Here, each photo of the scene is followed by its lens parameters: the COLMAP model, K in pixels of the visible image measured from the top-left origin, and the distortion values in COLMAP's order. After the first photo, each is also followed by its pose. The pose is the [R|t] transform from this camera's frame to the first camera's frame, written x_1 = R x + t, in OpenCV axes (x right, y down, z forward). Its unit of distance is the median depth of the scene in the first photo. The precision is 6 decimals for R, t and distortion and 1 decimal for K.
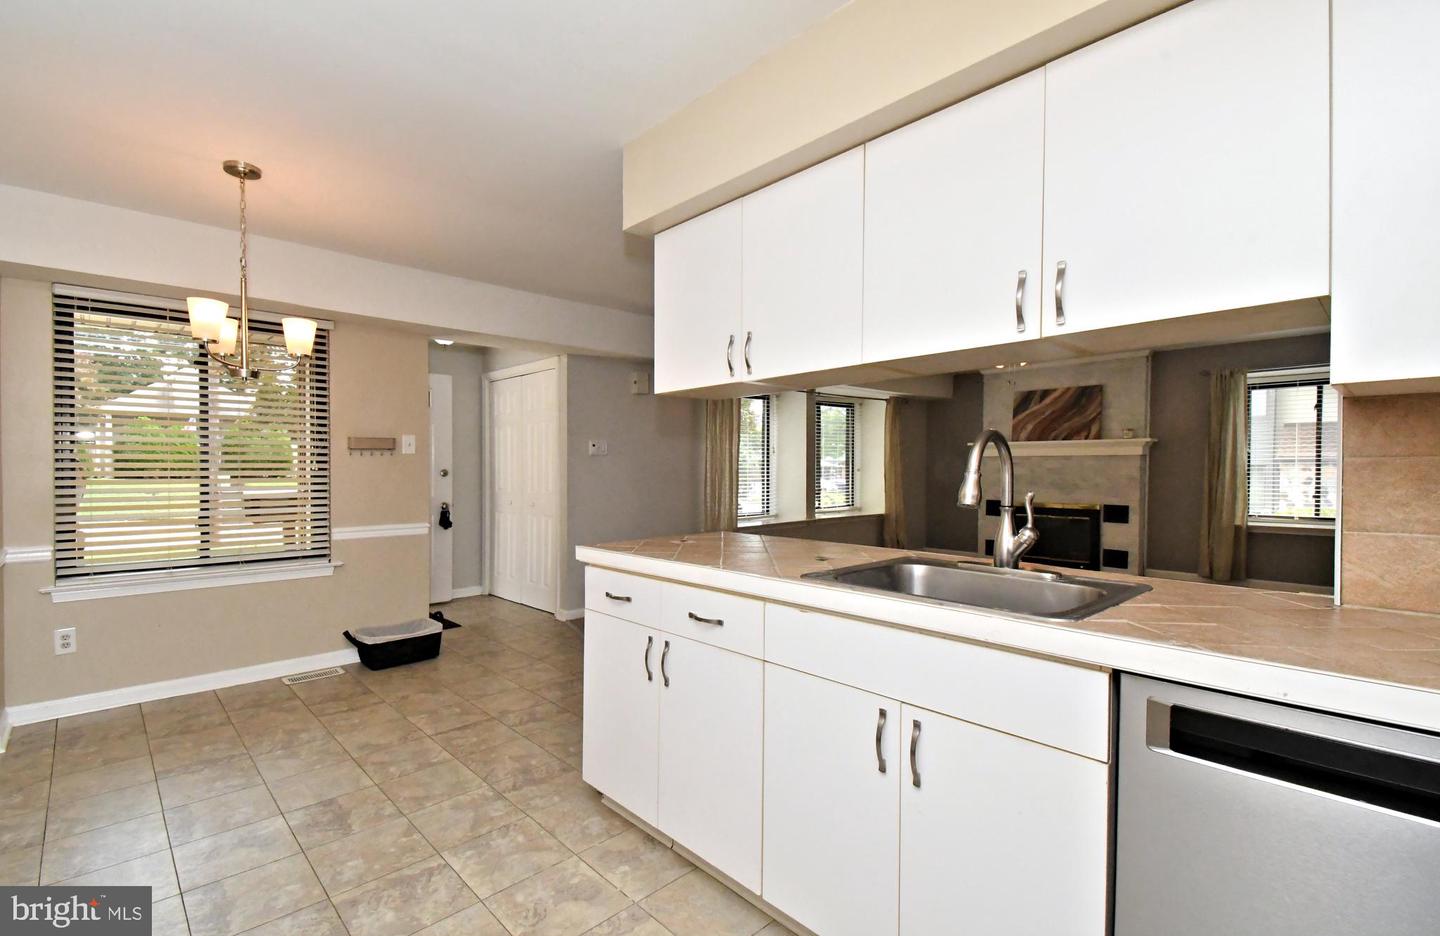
lens RADIAL K [[631.0, 0, 724.0], [0, 631.0, 473.0], [0, 0, 1]] dist [0.003122, -0.001473]
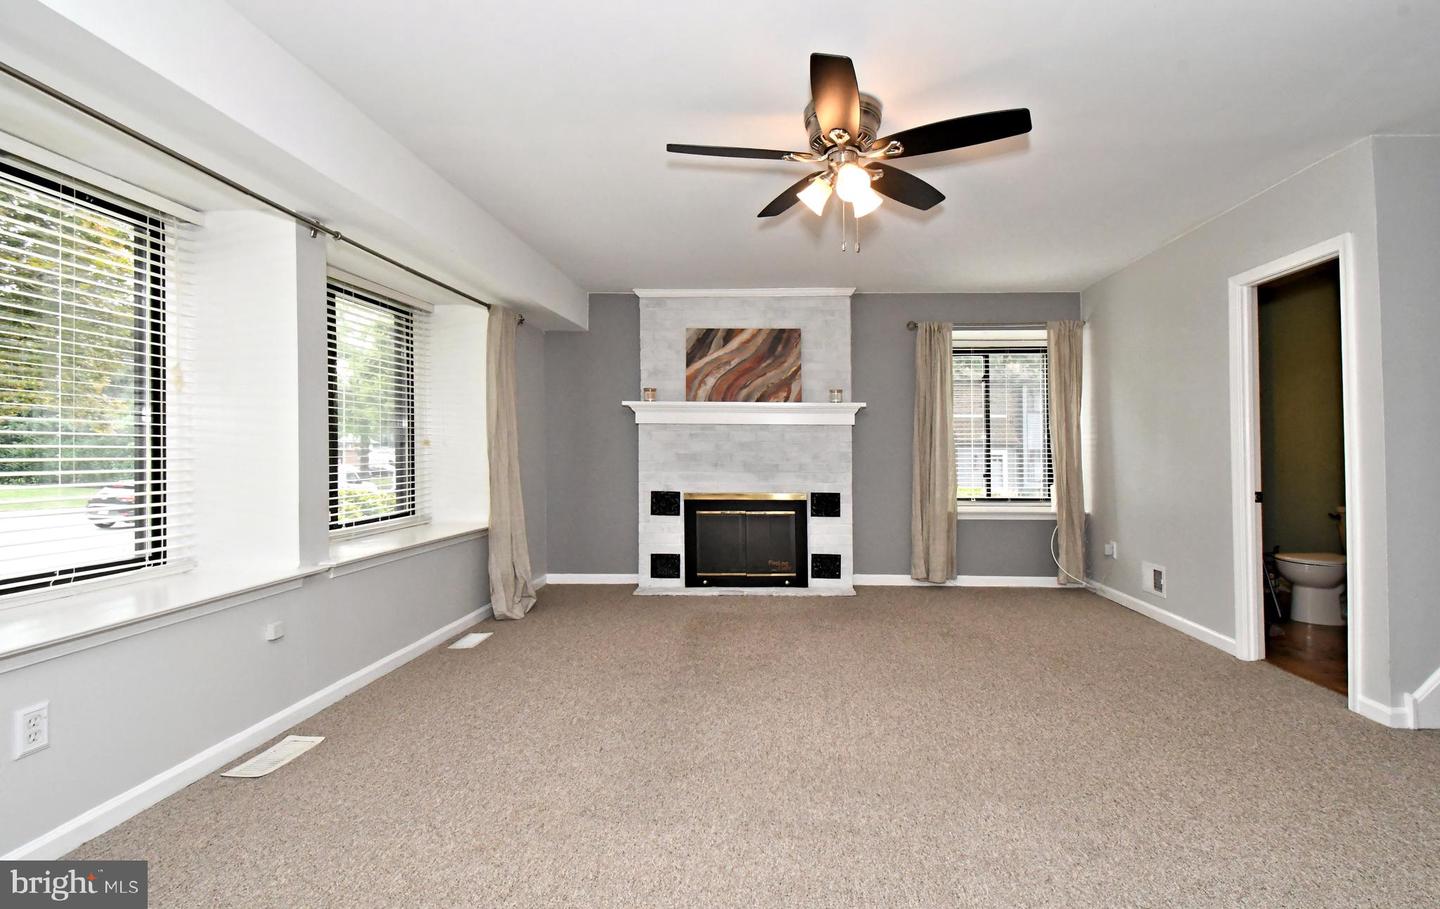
lens RADIAL K [[629.3, 0, 732.2], [0, 629.3, 434.1], [0, 0, 1]] dist [0.011742, -0.007177]
pose [[0.742042, 0.021711, 0.670001, 0.112732], [0.000383, 0.999461, -0.032812, 0.014730], [-0.670353, 0.024605, 0.741634, 1.124801]]
